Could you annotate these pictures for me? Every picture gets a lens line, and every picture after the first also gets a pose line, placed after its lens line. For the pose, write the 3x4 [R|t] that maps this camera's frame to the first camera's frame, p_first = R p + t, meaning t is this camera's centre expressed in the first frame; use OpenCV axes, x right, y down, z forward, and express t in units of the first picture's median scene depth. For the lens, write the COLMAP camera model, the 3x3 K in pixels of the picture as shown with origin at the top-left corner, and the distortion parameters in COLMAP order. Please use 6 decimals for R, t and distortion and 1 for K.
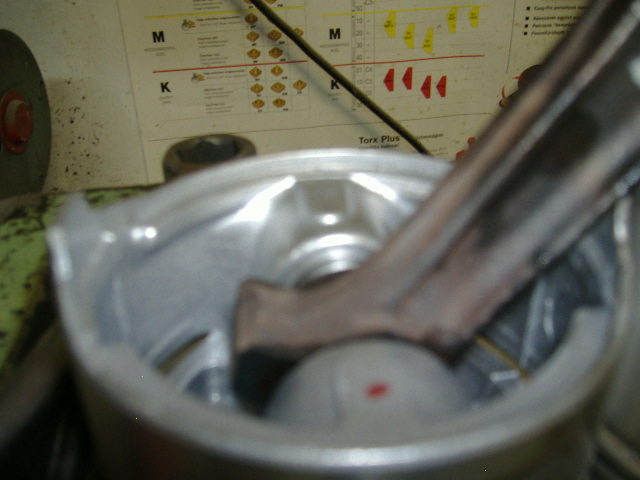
lens RADIAL K [[670.6, 0, 316.1], [0, 670.6, 263.7], [0, 0, 1]] dist [-0.112305, 0.093449]
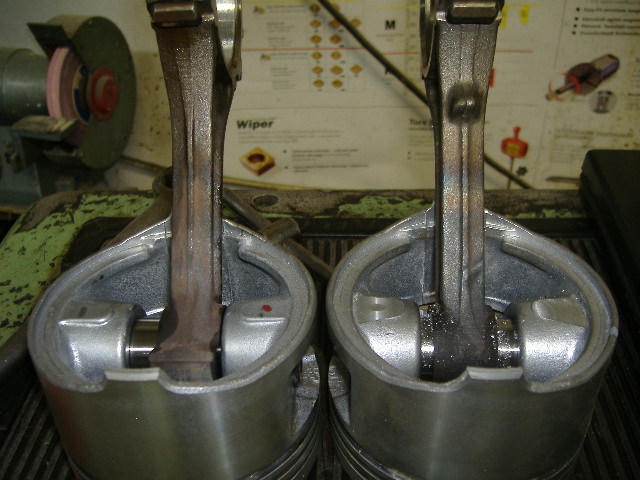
lens RADIAL K [[670.6, 0, 316.1], [0, 670.6, 263.7], [0, 0, 1]] dist [-0.112305, 0.093449]
pose [[0.982388, 0.105661, -0.154109, 0.115073], [-0.091625, 0.991202, 0.095516, -0.048608], [0.162846, -0.079713, 0.983426, -0.120119]]
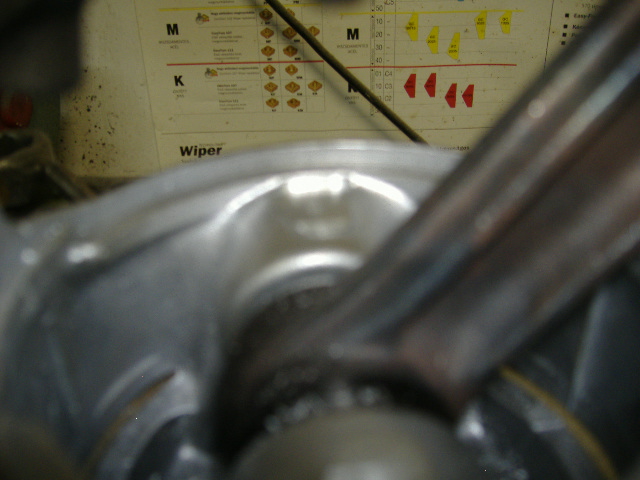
lens RADIAL K [[670.6, 0, 316.1], [0, 670.6, 263.7], [0, 0, 1]] dist [-0.112305, 0.093449]
pose [[0.985964, 0.090640, -0.140214, 0.136410], [-0.091002, 0.995843, 0.003840, -0.017092], [0.139979, 0.008974, 0.990114, 0.052876]]
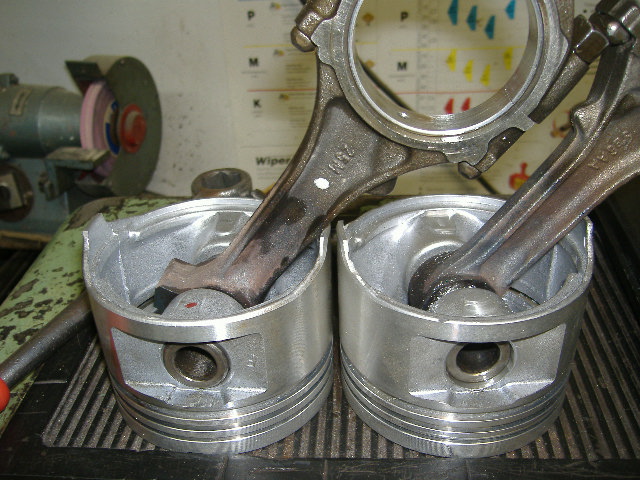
lens RADIAL K [[670.6, 0, 316.1], [0, 670.6, 263.7], [0, 0, 1]] dist [-0.112305, 0.093449]
pose [[0.979868, 0.094544, -0.175841, 0.114794], [-0.093428, 0.995518, 0.014632, -0.005812], [0.176436, 0.002091, 0.984310, -0.164400]]
